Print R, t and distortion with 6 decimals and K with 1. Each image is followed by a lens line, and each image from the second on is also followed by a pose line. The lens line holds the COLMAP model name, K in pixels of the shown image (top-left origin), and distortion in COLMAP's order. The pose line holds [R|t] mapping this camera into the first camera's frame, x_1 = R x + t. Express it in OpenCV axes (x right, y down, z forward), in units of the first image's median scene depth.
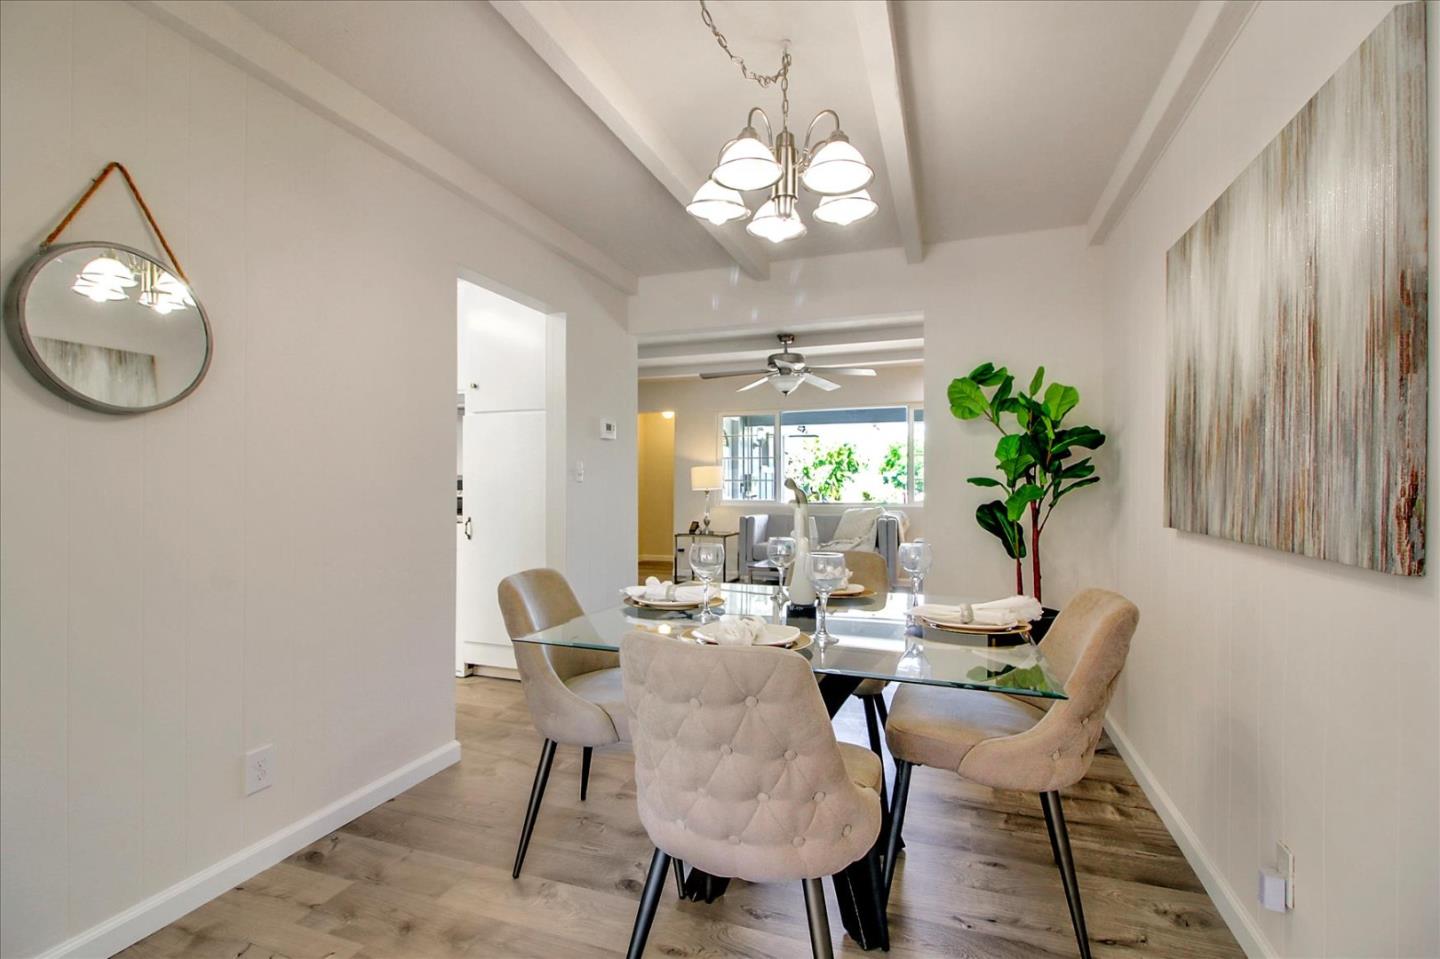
lens RADIAL K [[679.3, 0, 720.0], [0, 679.3, 479.5], [0, 0, 1]] dist [0.000465, -0.000383]
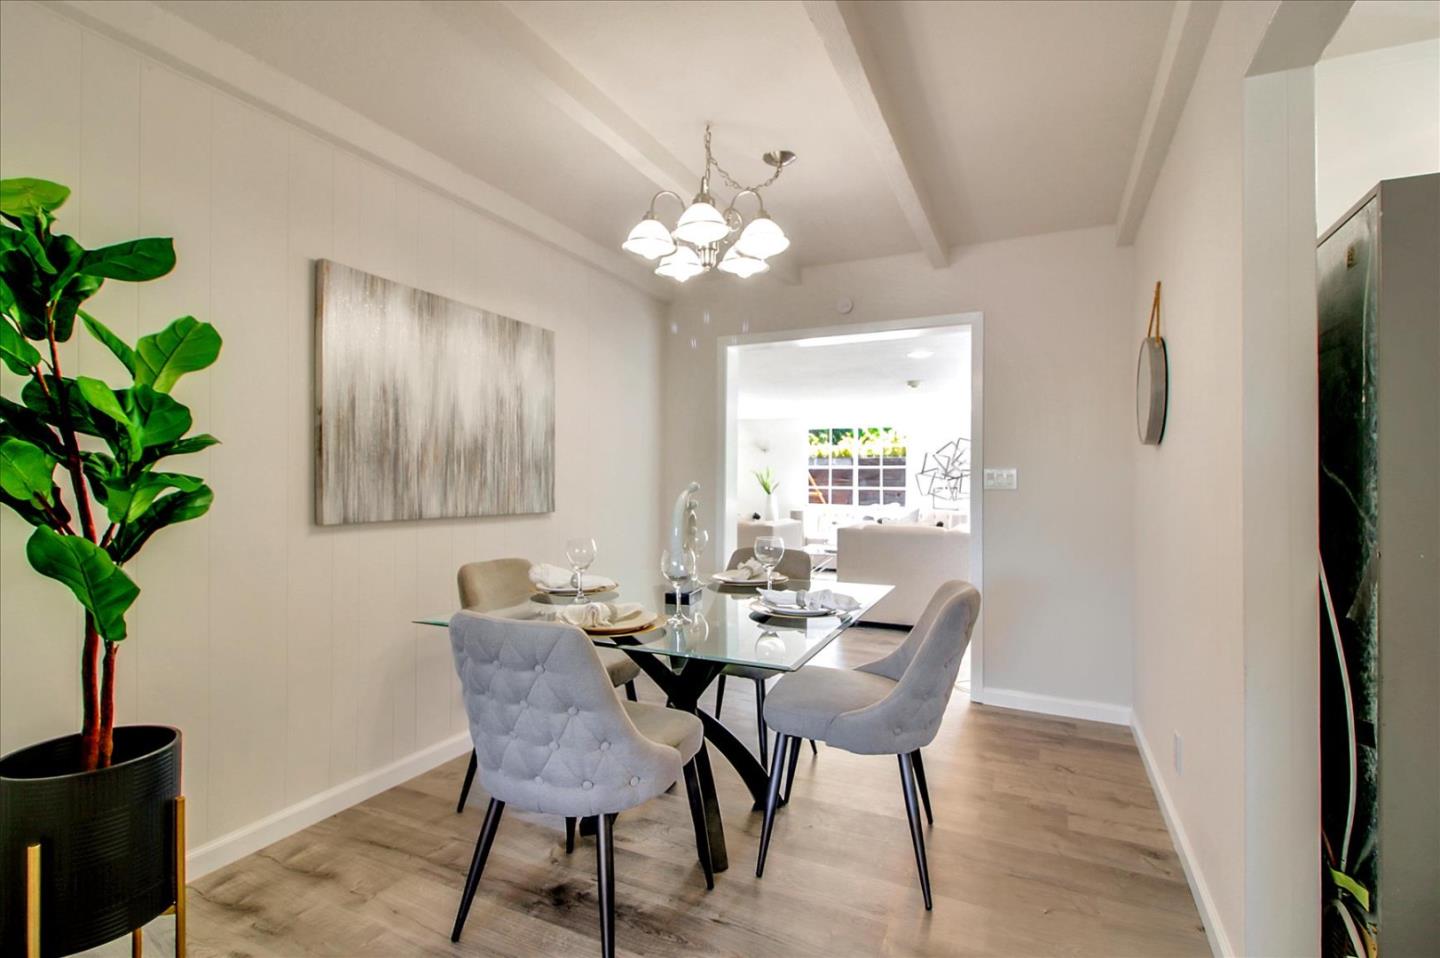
lens RADIAL K [[679.3, 0, 720.0], [0, 679.3, 479.0], [0, 0, 1]] dist [0.000465, -0.000383]
pose [[-0.993735, -0.005915, 0.111606, -0.074075], [-0.007398, 0.999890, -0.012878, 0.011830], [-0.111518, -0.013623, -0.993669, 2.398761]]
